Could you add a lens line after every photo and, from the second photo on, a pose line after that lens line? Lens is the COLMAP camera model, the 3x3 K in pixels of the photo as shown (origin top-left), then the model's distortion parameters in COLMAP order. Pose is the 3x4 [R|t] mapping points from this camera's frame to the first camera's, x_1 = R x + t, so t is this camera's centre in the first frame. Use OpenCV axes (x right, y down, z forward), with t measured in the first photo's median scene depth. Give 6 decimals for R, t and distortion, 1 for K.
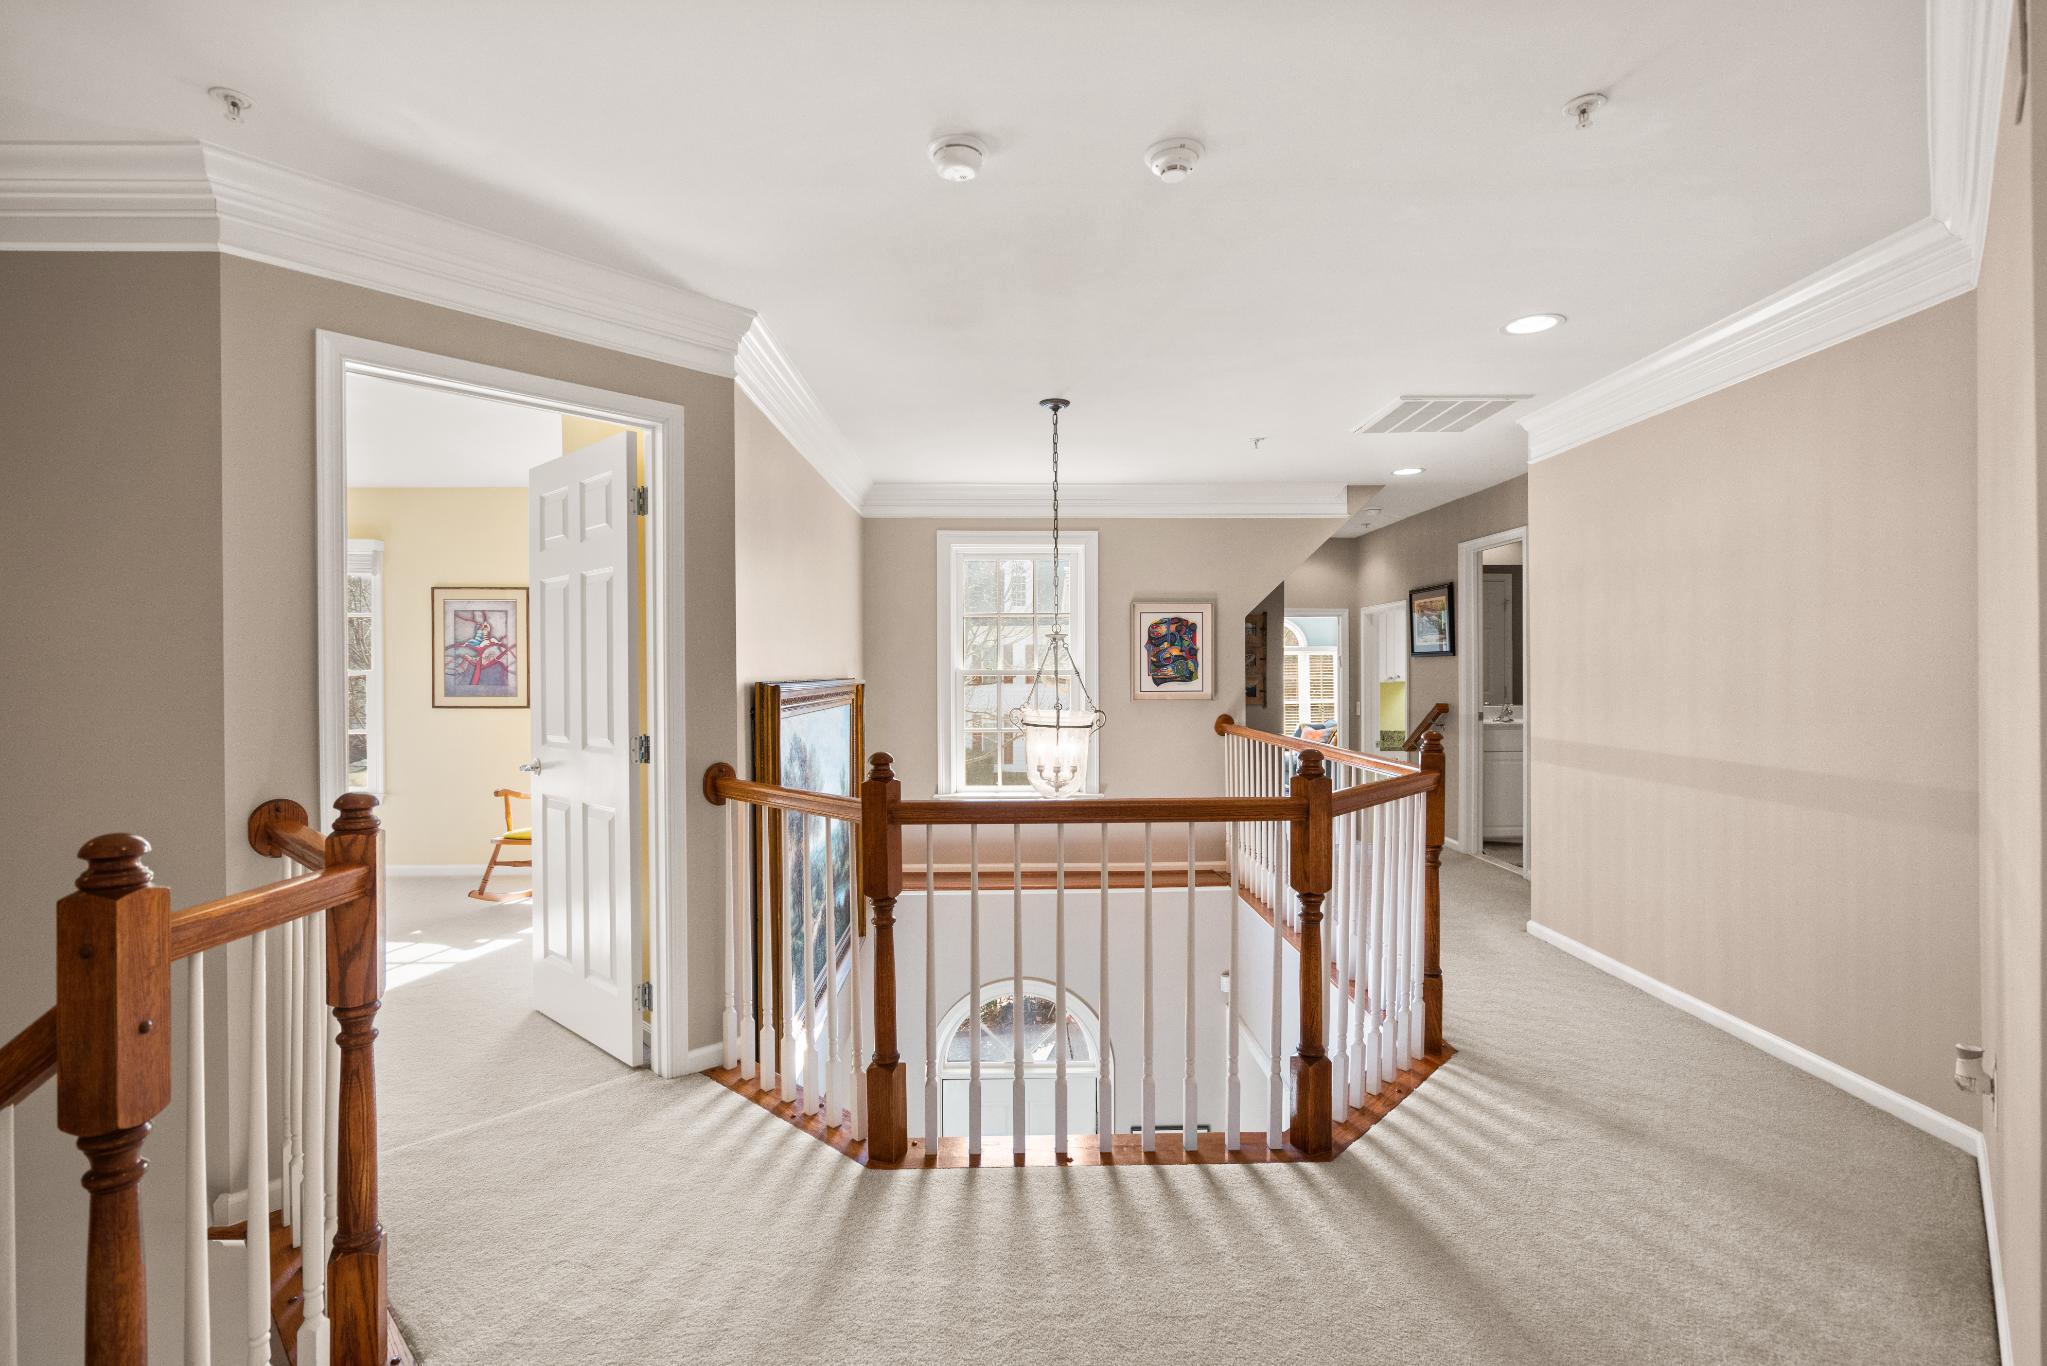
lens RADIAL K [[943.6, 0, 1015.4], [0, 943.6, 671.6], [0, 0, 1]] dist [-0.008975, 0.004740]
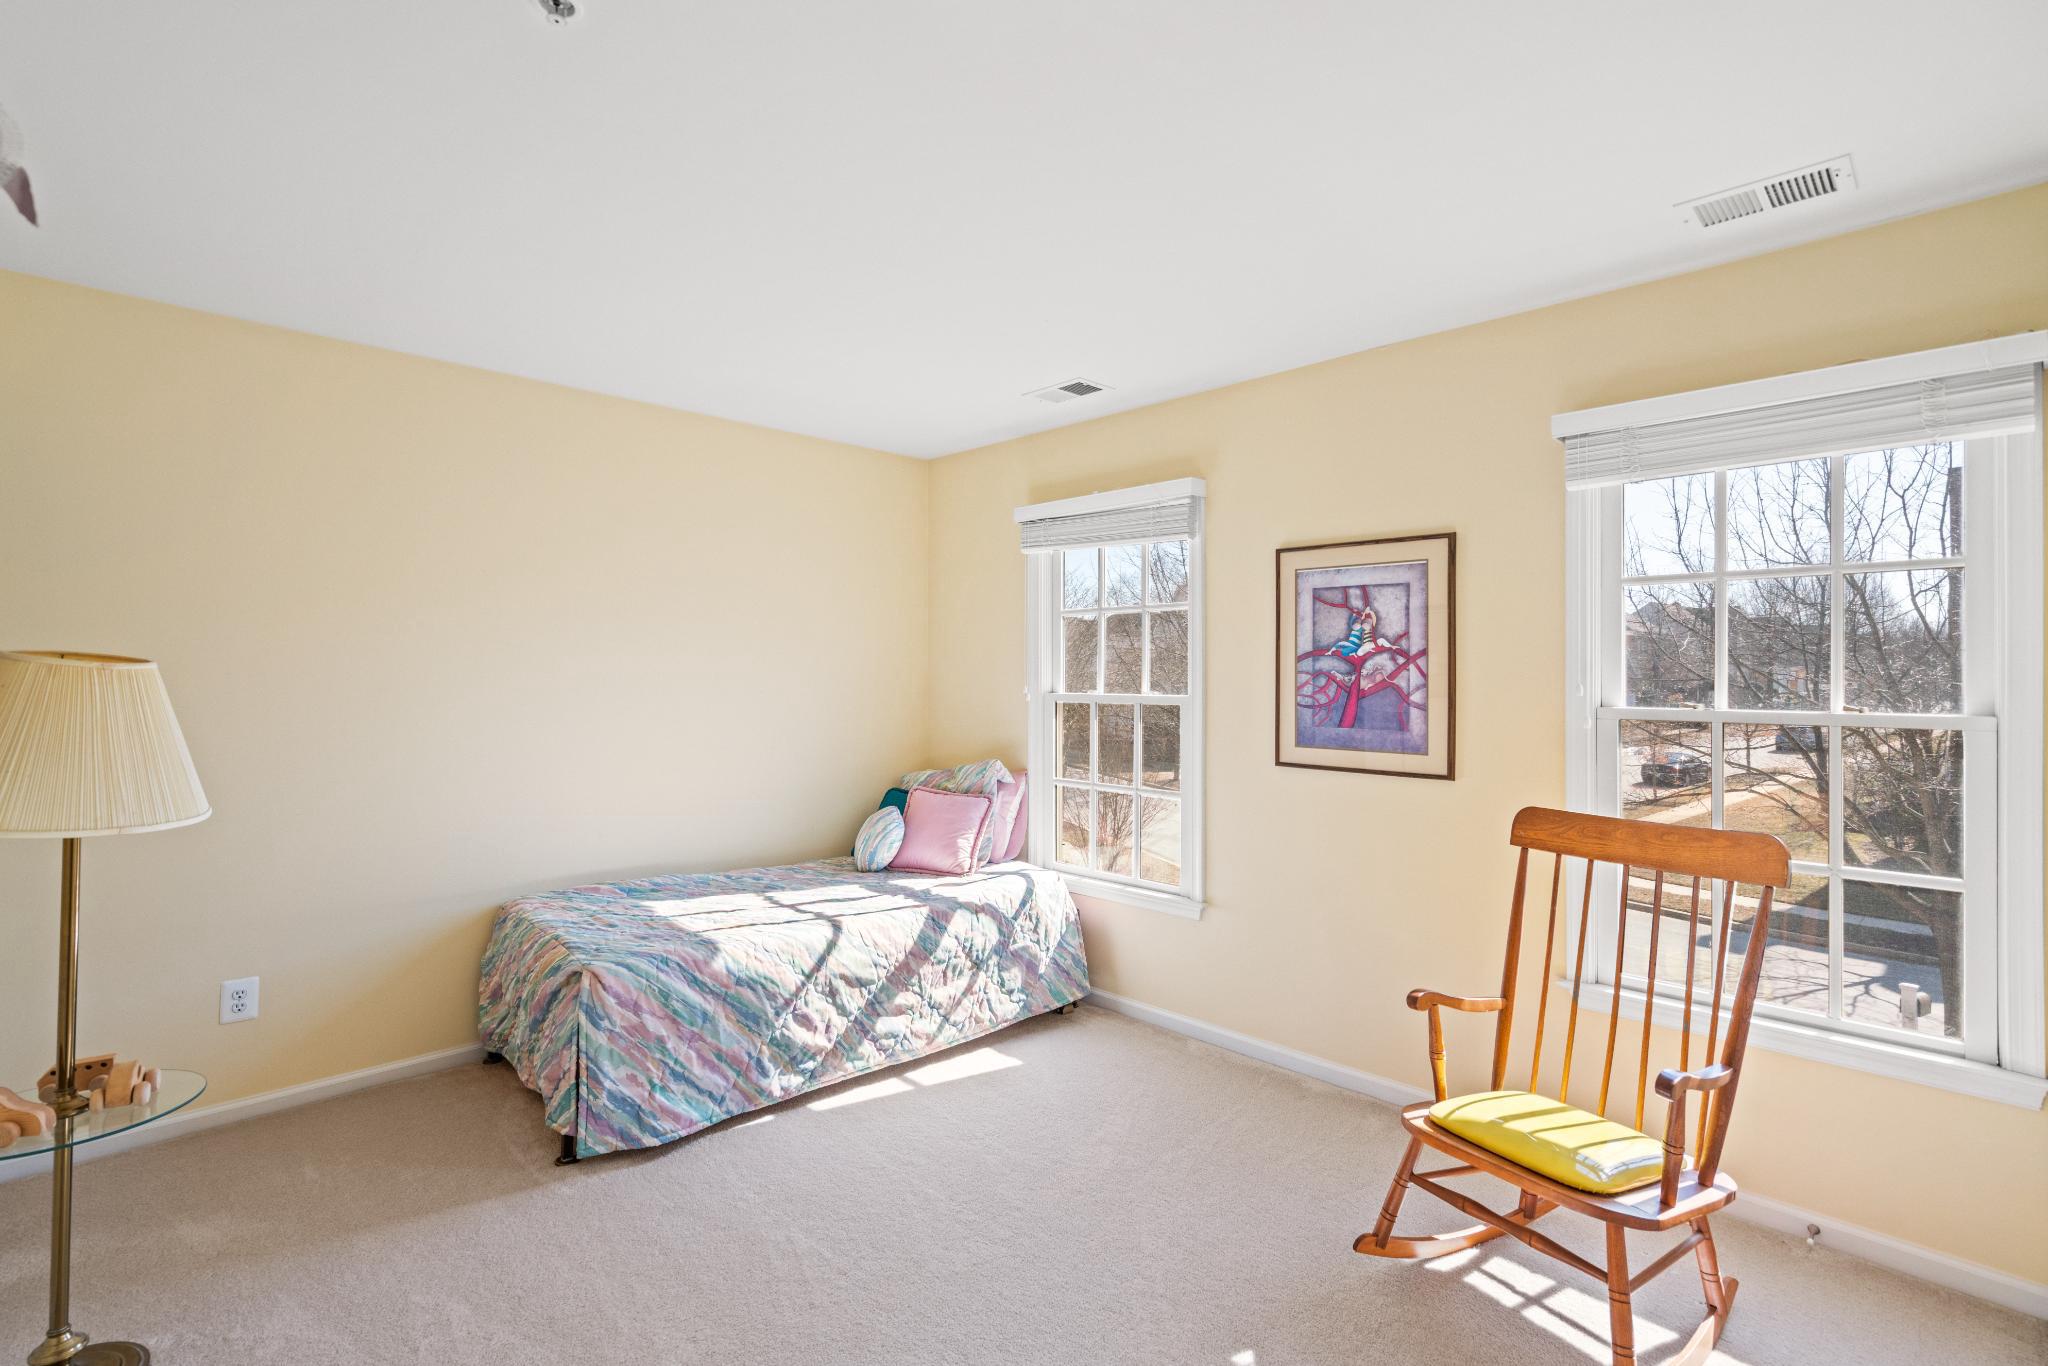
lens RADIAL K [[944.1, 0, 1015.5], [0, 944.1, 673.7], [0, 0, 1]] dist [-0.008975, 0.004740]
pose [[0.684416, 0.002518, -0.729088, -0.316288], [-0.005805, 0.999981, -0.001996, -0.013827], [0.729069, 0.005598, 0.684417, 0.501919]]
